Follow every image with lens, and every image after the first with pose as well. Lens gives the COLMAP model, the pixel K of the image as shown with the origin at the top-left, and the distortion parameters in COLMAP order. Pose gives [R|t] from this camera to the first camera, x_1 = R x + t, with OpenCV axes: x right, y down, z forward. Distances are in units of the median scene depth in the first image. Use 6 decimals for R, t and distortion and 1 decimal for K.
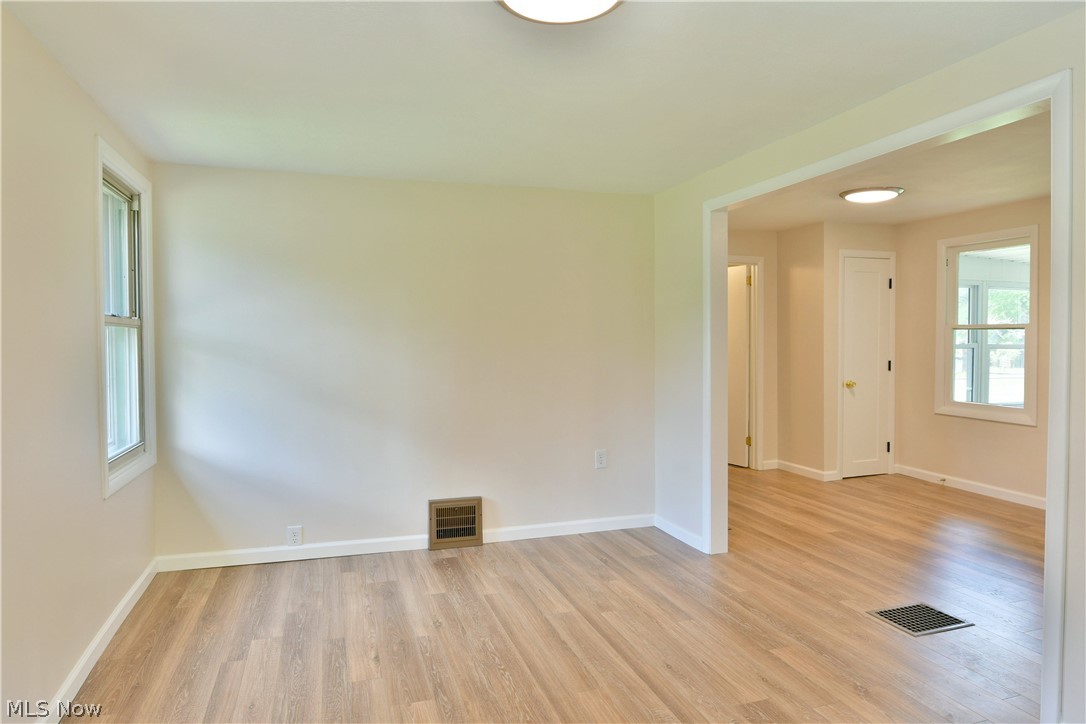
lens RADIAL K [[656.3, 0, 545.3], [0, 656.3, 361.2], [0, 0, 1]] dist [-0.008575, -0.001620]
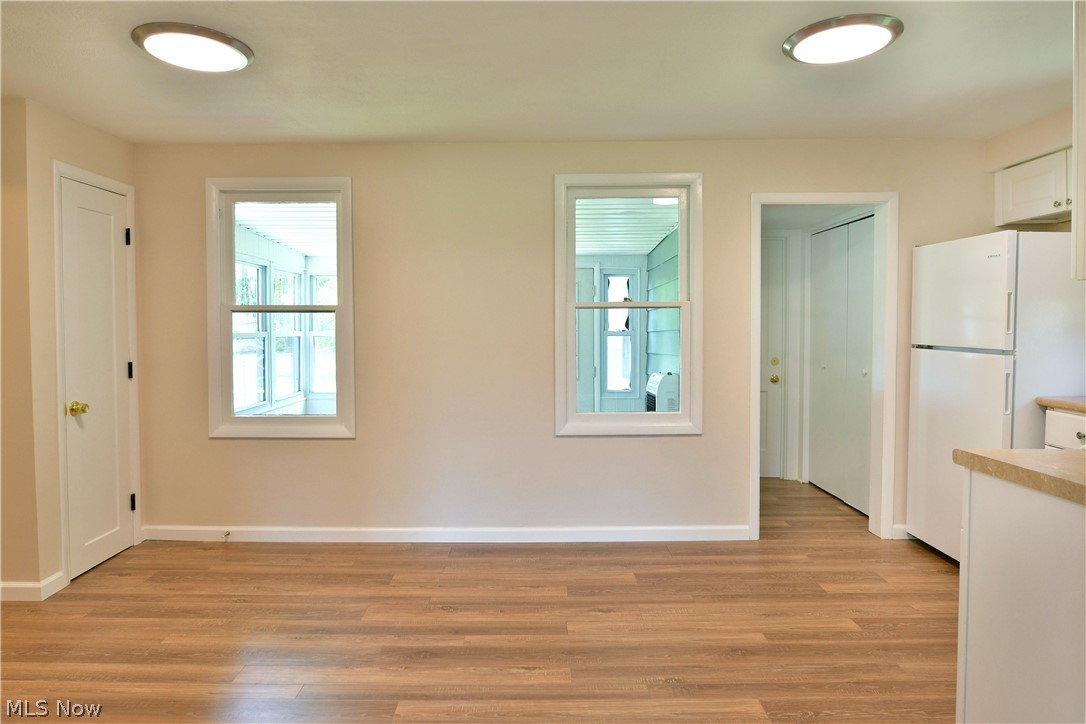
lens RADIAL K [[665.1, 0, 526.1], [0, 665.1, 364.0], [0, 0, 1]] dist [-0.018877, -0.001640]
pose [[0.326884, -0.058640, 0.943243, 0.097534], [0.038339, 0.998074, 0.048763, -0.021751], [-0.944286, 0.020224, 0.328503, 0.643115]]
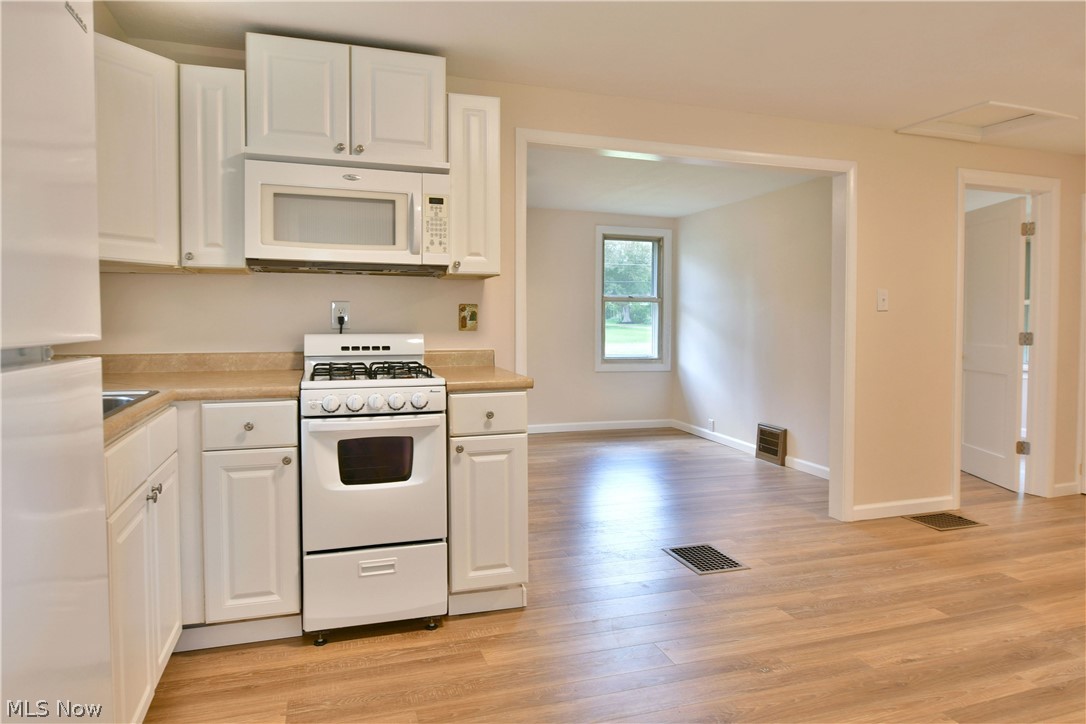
lens RADIAL K [[670.2, 0, 535.3], [0, 670.2, 329.5], [0, 0, 1]] dist [-0.002785, -0.014433]
pose [[-0.012427, 0.020707, -0.999708, 1.197556], [-0.039294, 0.999003, 0.021181, 0.008281], [0.999150, 0.039546, -0.011601, 0.529049]]
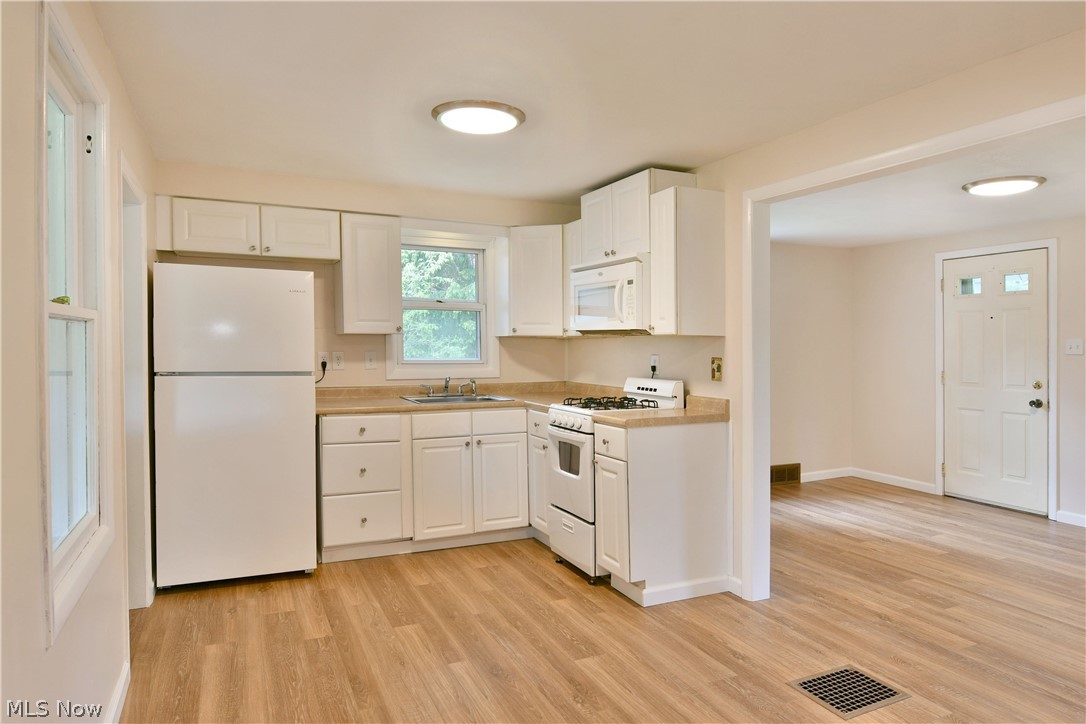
lens RADIAL K [[662.0, 0, 537.7], [0, 662.0, 363.7], [0, 0, 1]] dist [-0.025630, -0.005441]
pose [[-0.993810, -0.001034, -0.111093, 0.764530], [-0.008310, 0.997847, 0.065054, -0.047351], [0.110786, 0.065575, -0.991679, 1.268687]]
